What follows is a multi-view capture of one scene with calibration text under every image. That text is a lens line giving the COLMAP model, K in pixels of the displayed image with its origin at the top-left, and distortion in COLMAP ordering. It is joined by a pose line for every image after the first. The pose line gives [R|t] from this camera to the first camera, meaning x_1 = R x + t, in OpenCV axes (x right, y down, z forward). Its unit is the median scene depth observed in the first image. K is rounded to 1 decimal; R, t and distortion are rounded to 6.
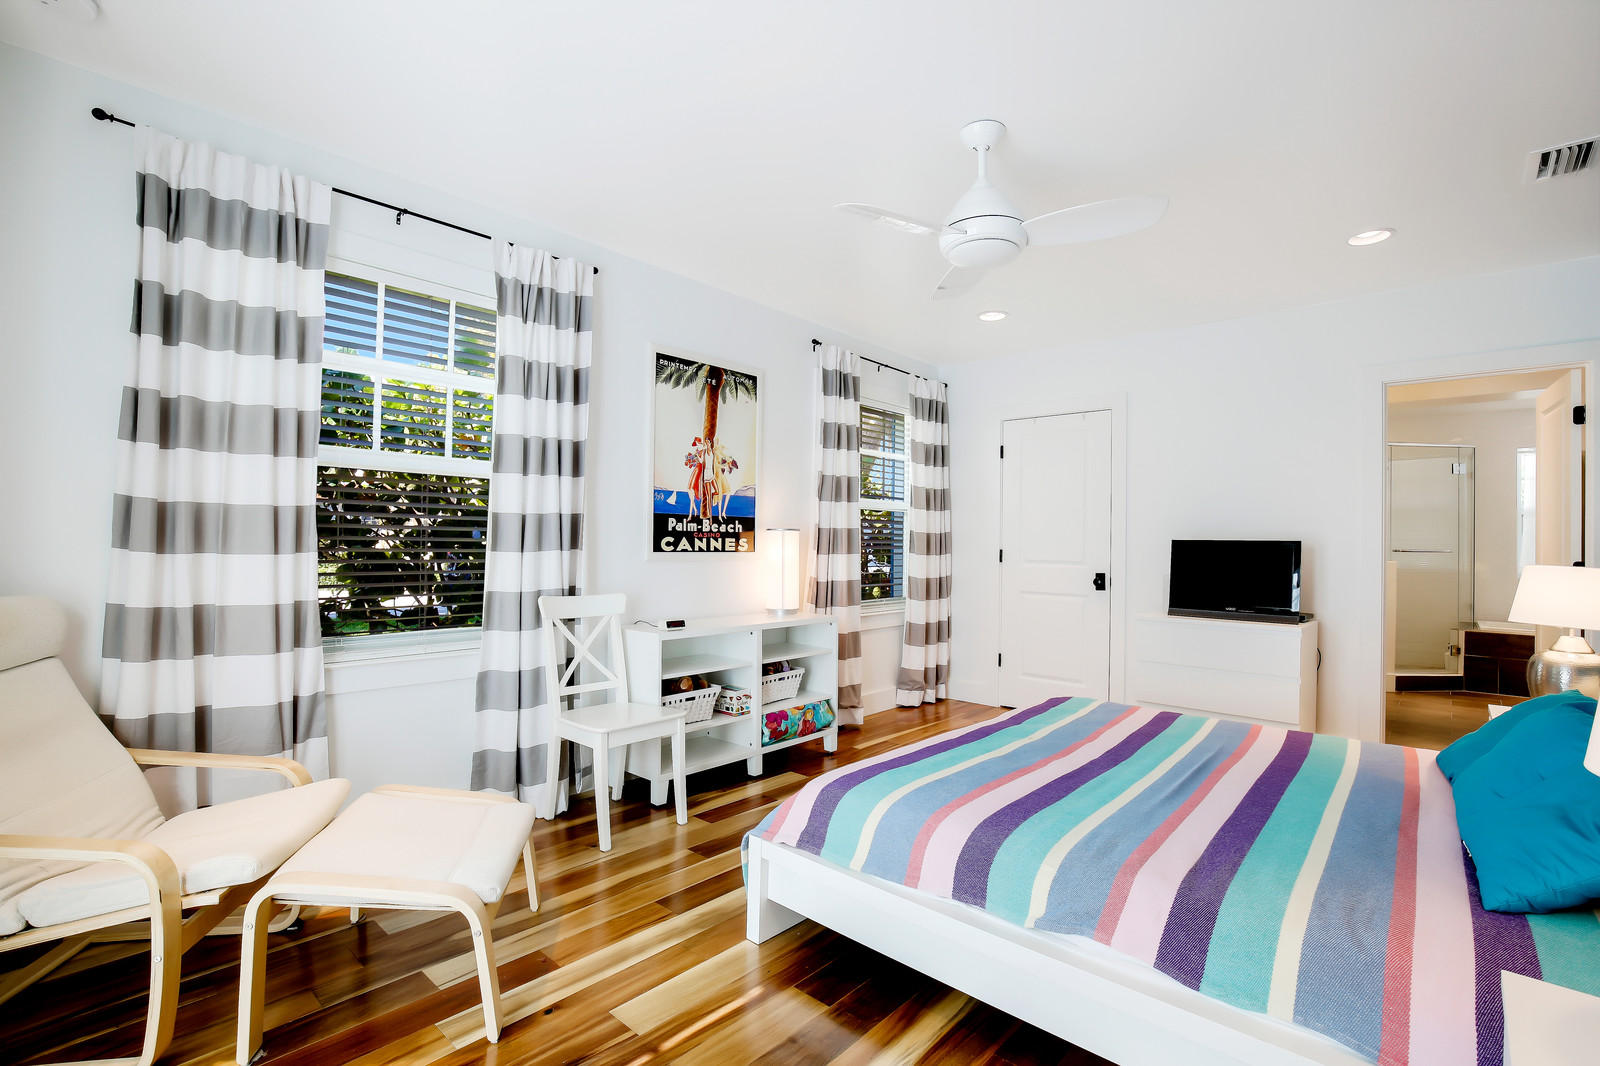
lens RADIAL K [[734.5, 0, 801.5], [0, 734.5, 537.0], [0, 0, 1]] dist [-0.004757, -0.000258]
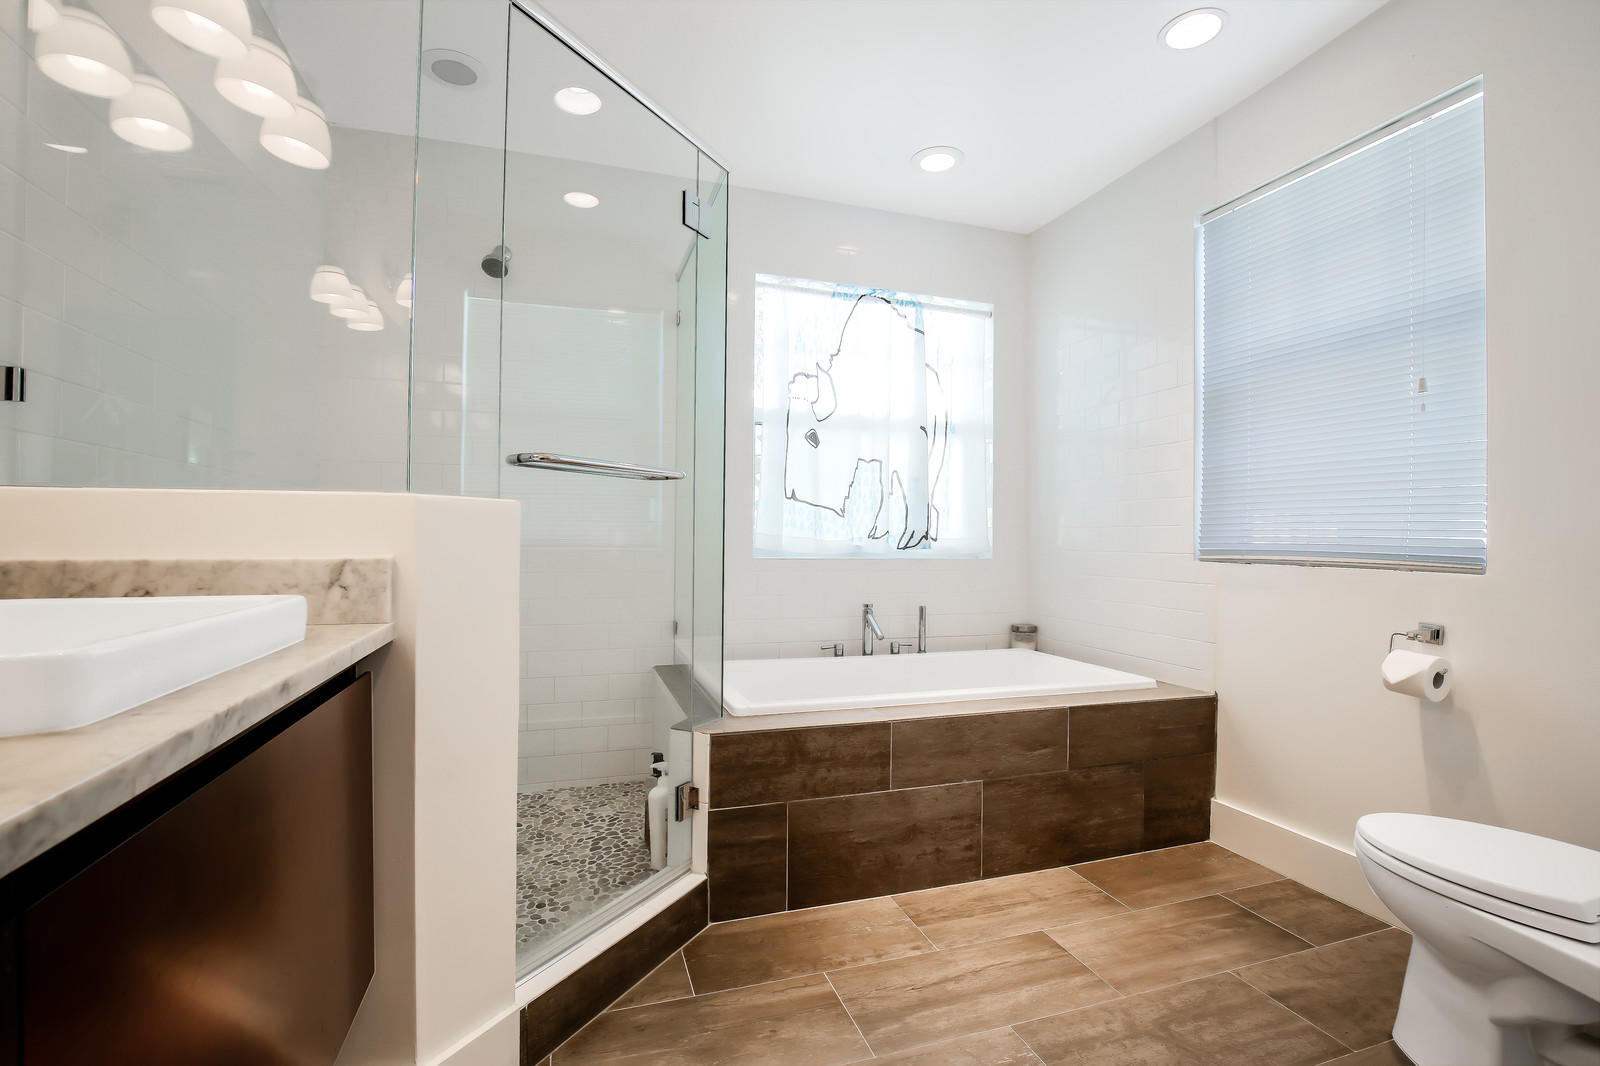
lens RADIAL K [[734.5, 0, 803.3], [0, 734.5, 533.7], [0, 0, 1]] dist [-0.004757, -0.000258]
pose [[0.510969, -0.015689, 0.859456, 0.661115], [-0.001883, 0.999811, 0.019370, 0.038114], [-0.859597, -0.011516, 0.510843, 0.807695]]
